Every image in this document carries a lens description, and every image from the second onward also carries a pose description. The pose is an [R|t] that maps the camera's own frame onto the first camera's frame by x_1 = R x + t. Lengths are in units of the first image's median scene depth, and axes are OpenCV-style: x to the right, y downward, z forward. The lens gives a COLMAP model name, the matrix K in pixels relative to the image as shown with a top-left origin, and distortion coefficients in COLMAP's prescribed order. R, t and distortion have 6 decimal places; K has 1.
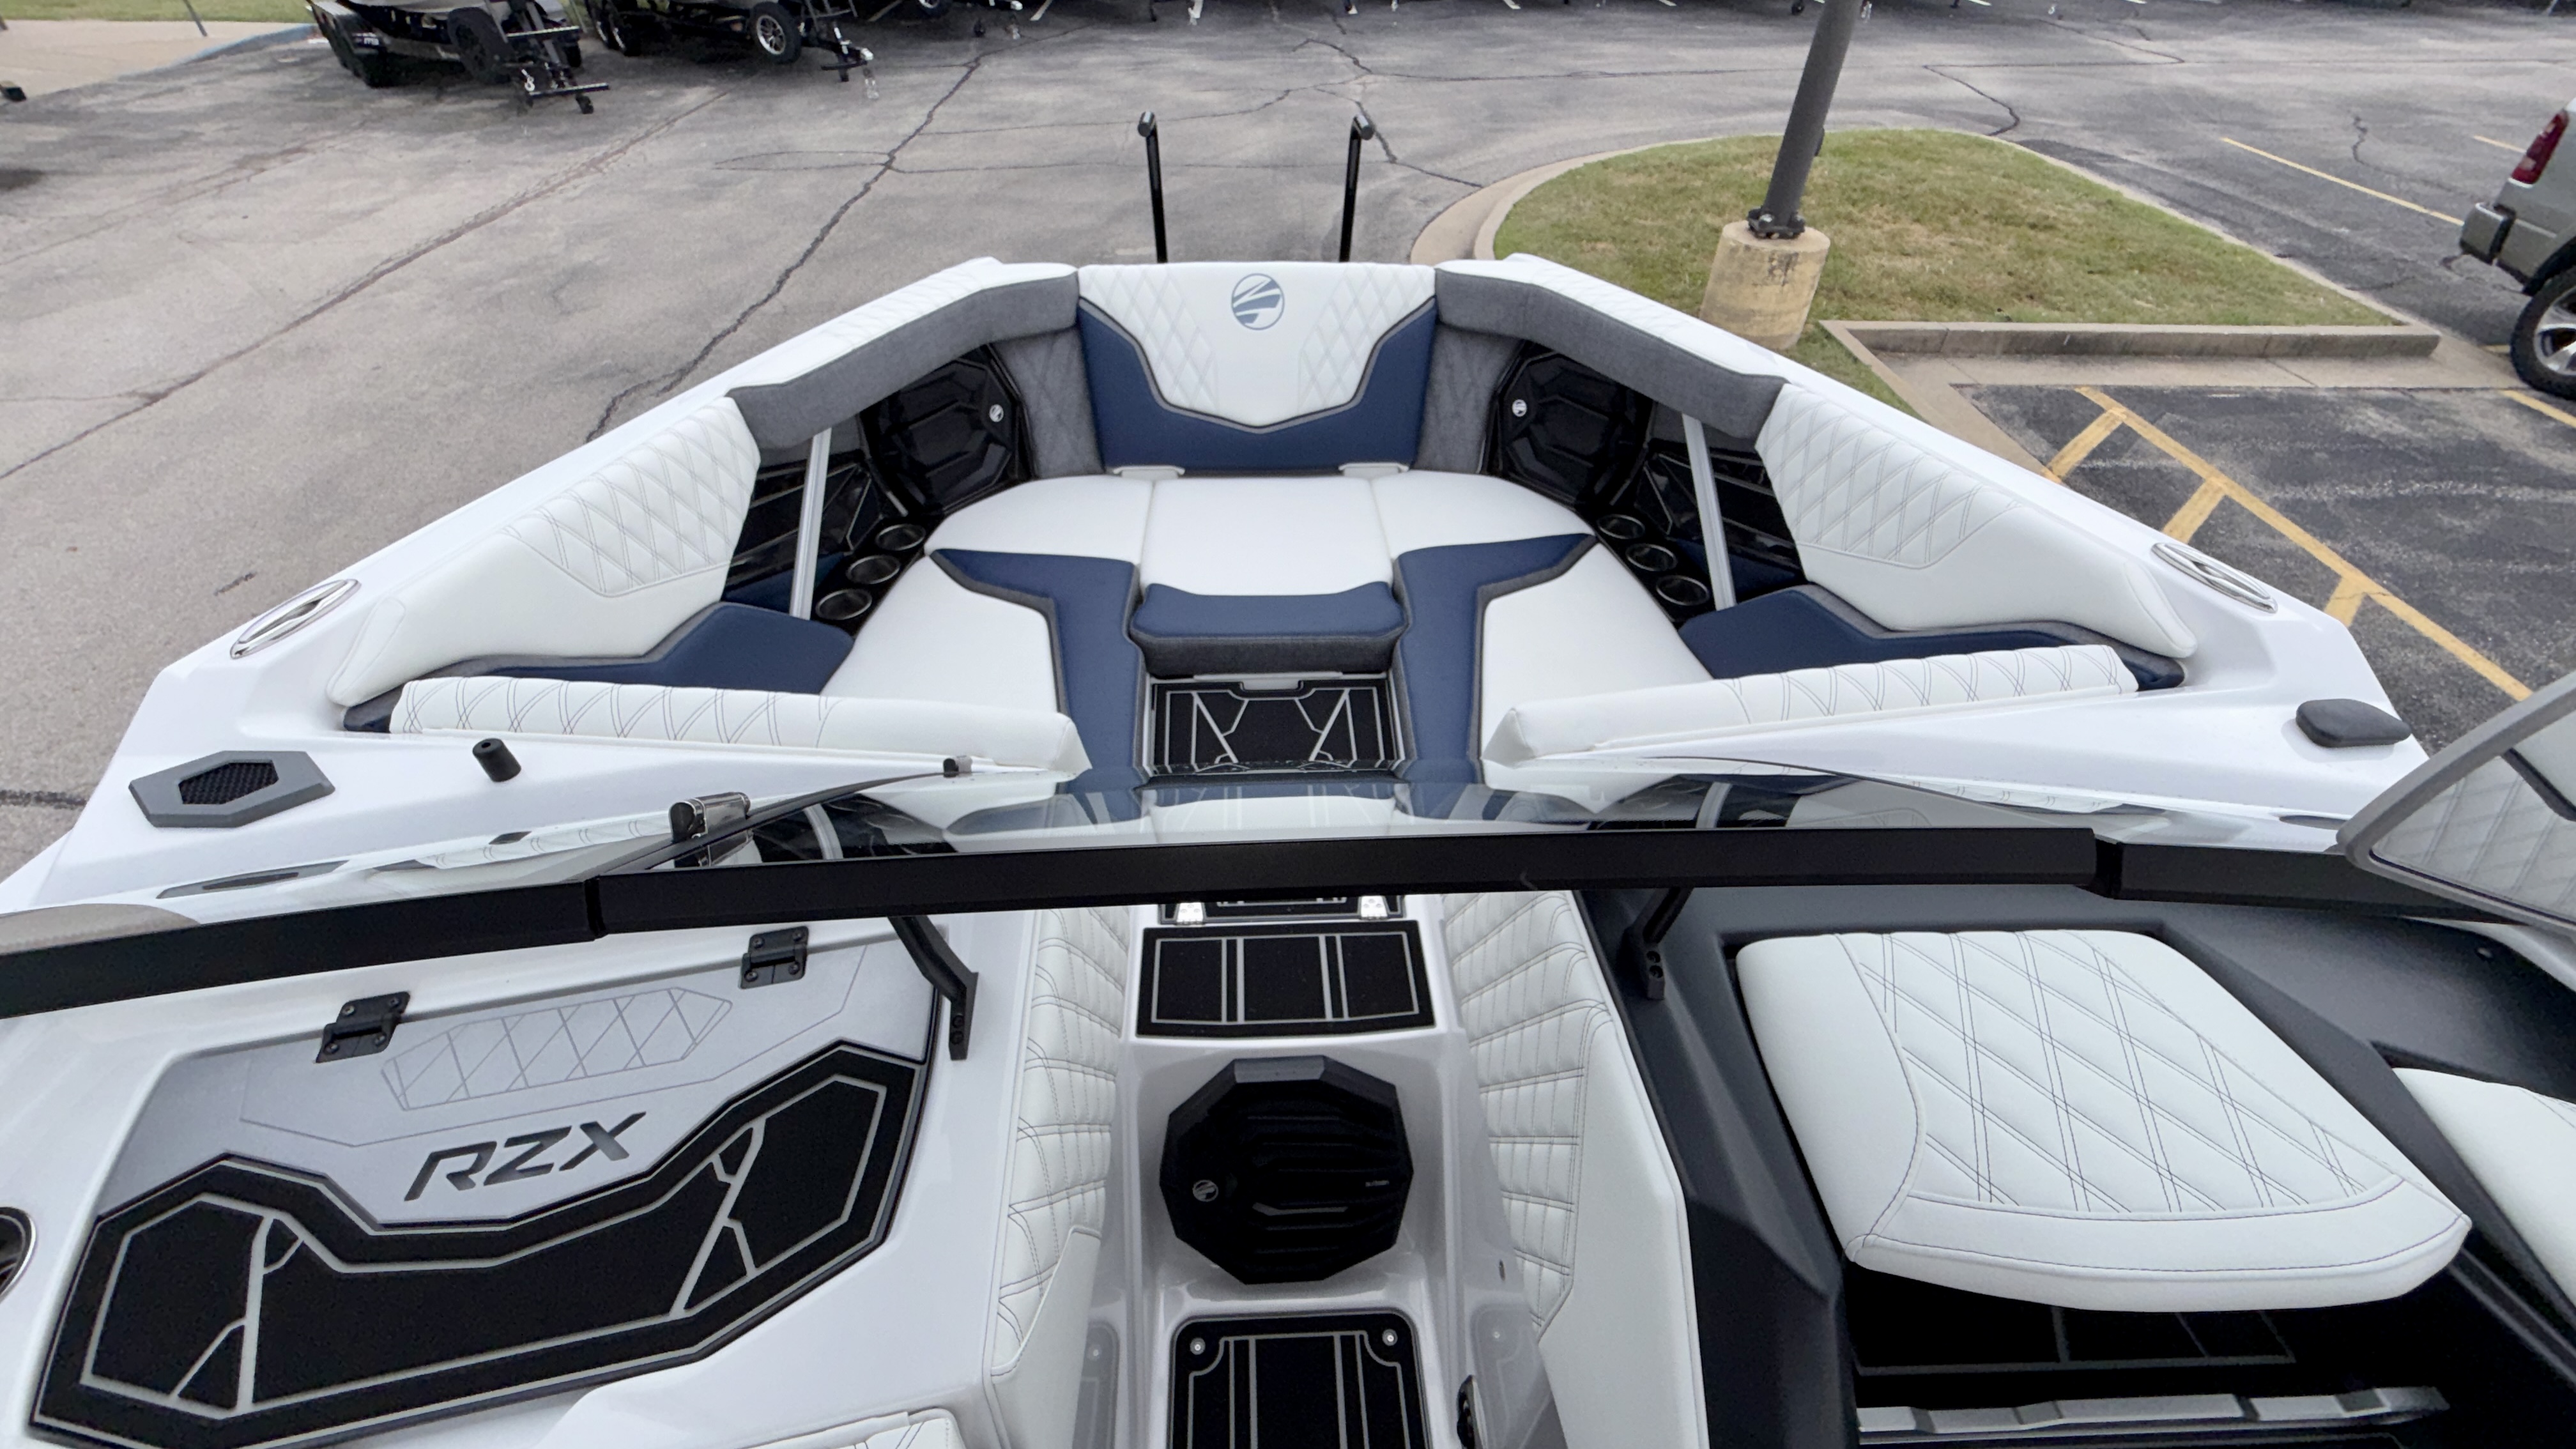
lens RADIAL K [[1028.5, 0, 1280.0], [0, 1028.5, 726.6], [0, 0, 1]] dist [-0.000500, 0.000550]
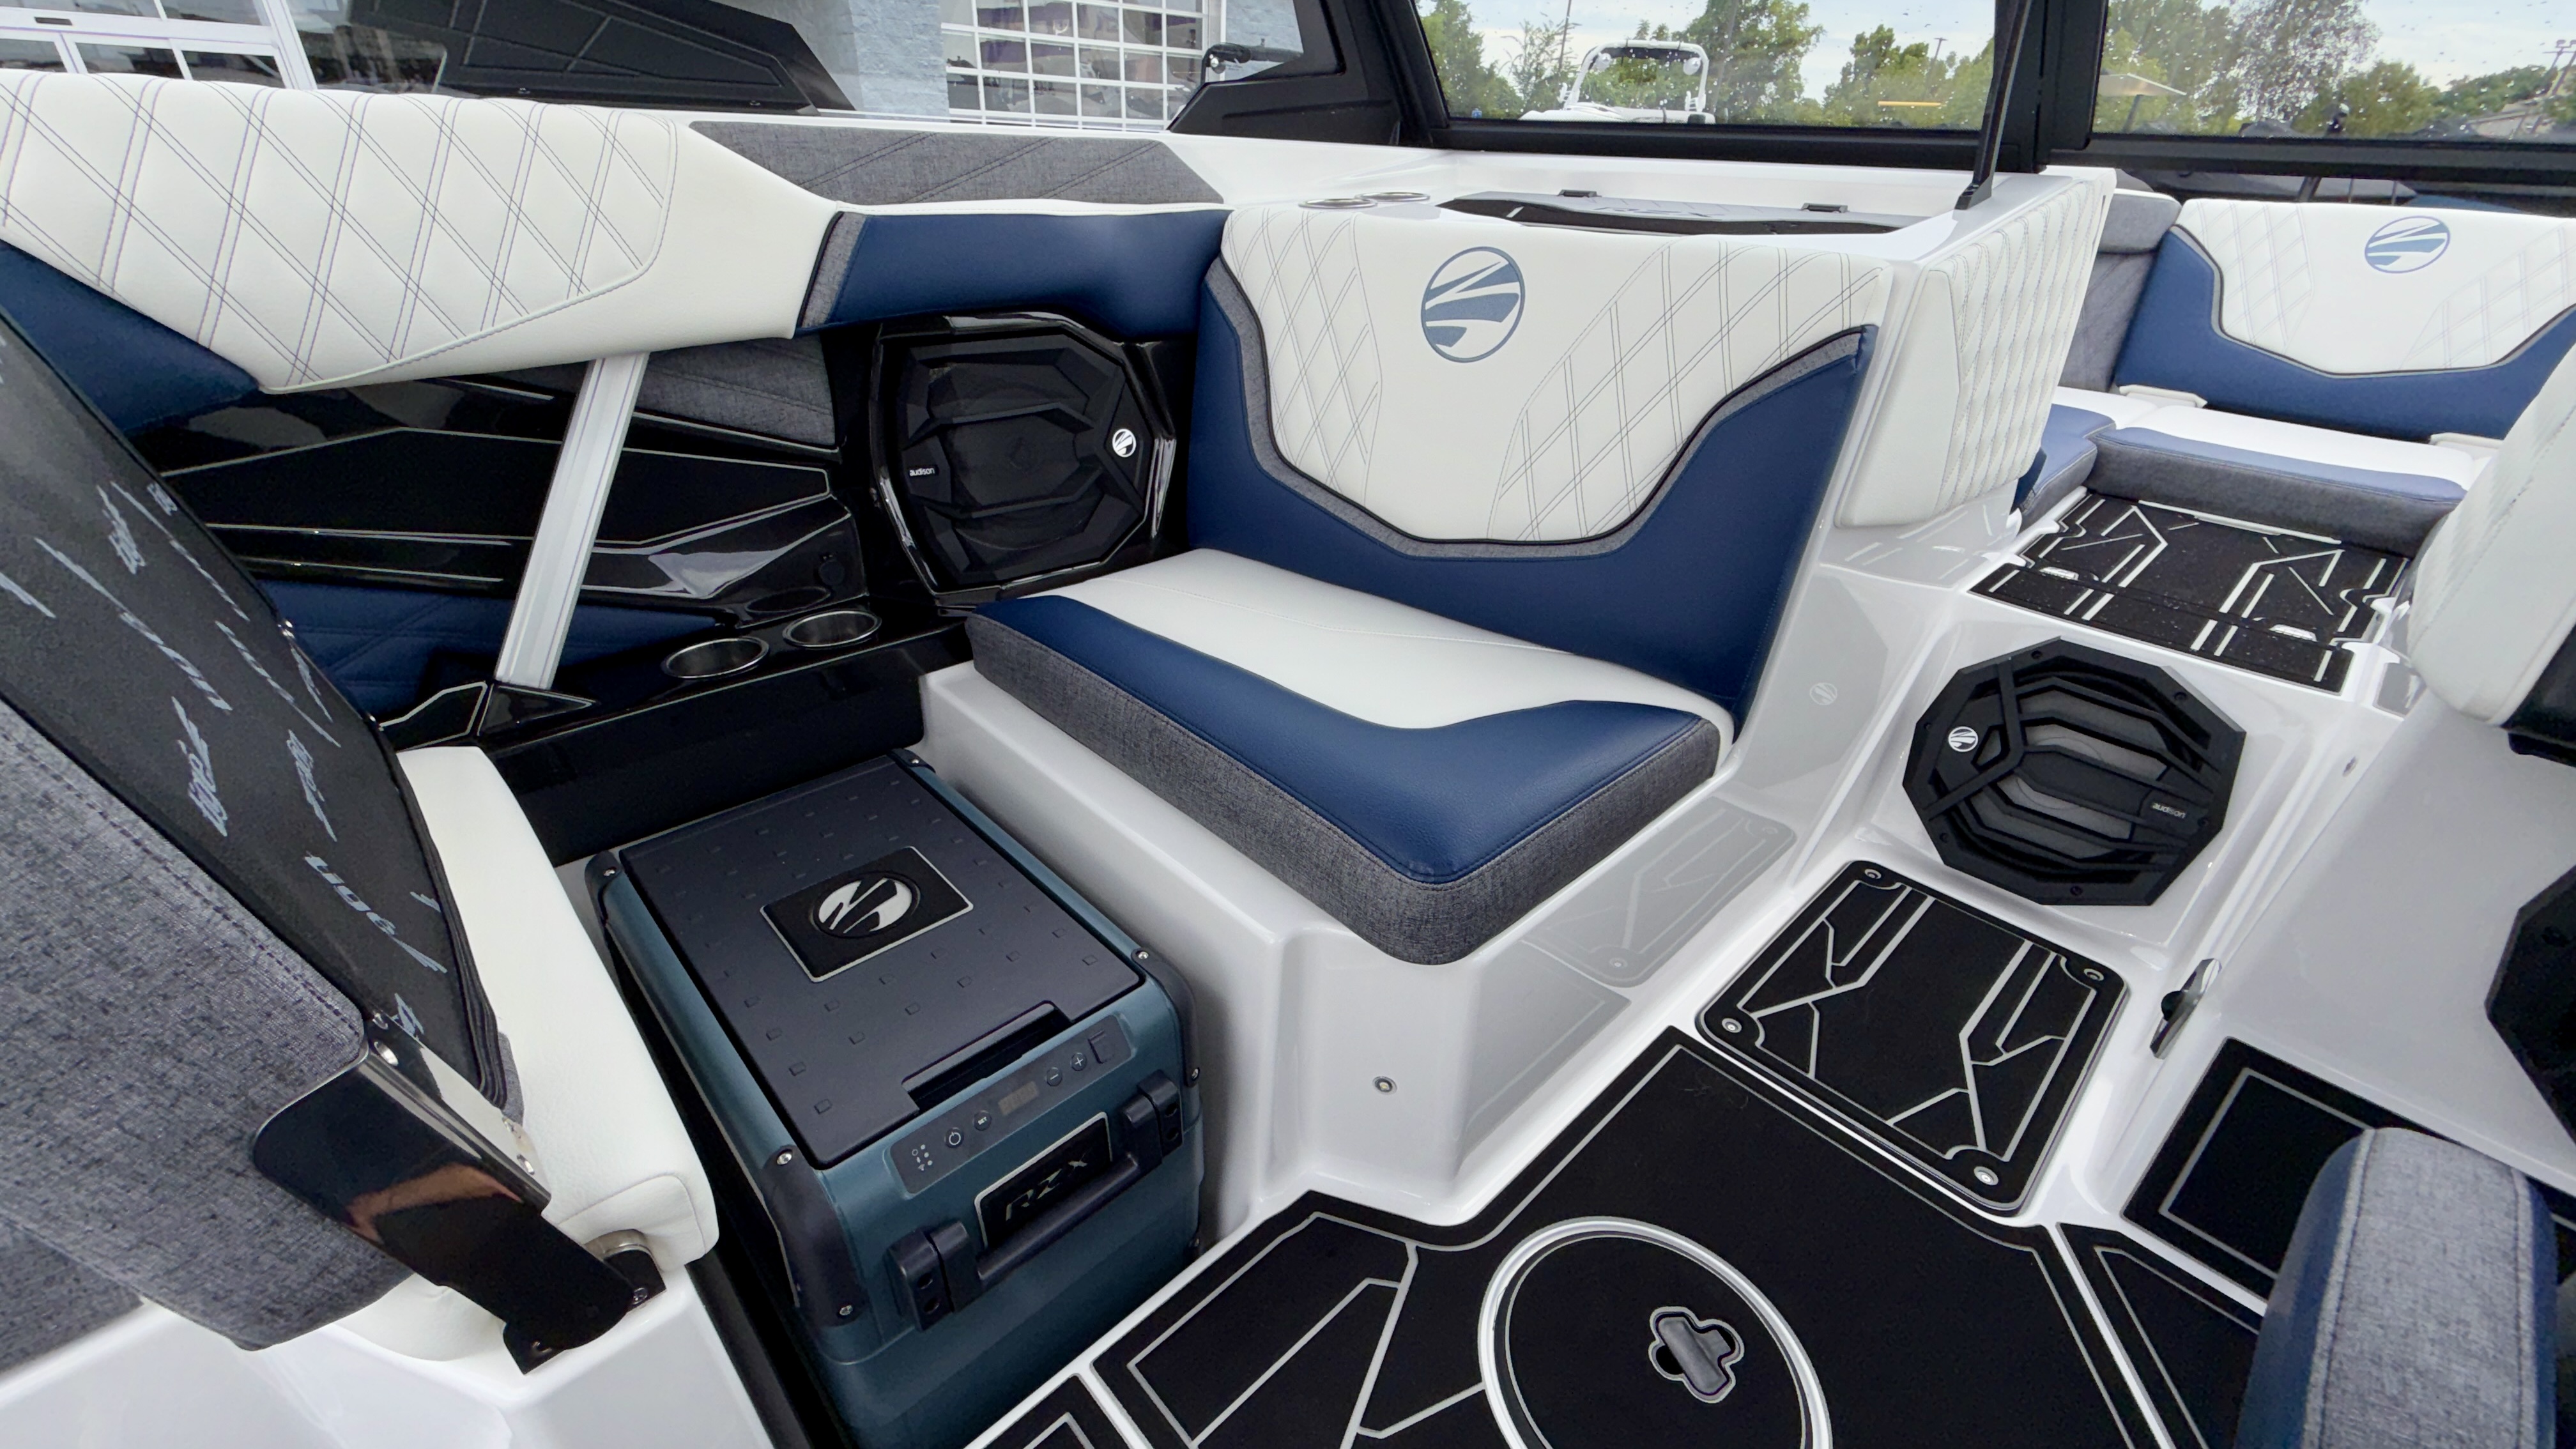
lens RADIAL K [[1024.8, 0, 1280.7], [0, 1024.8, 726.2], [0, 0, 1]] dist [0.000491, 0.000188]
pose [[0.651306, 0.394707, -0.648079, 0.086883], [-0.528389, 0.848887, -0.014012, 0.497814], [0.544615, 0.351564, 0.761444, -0.094723]]
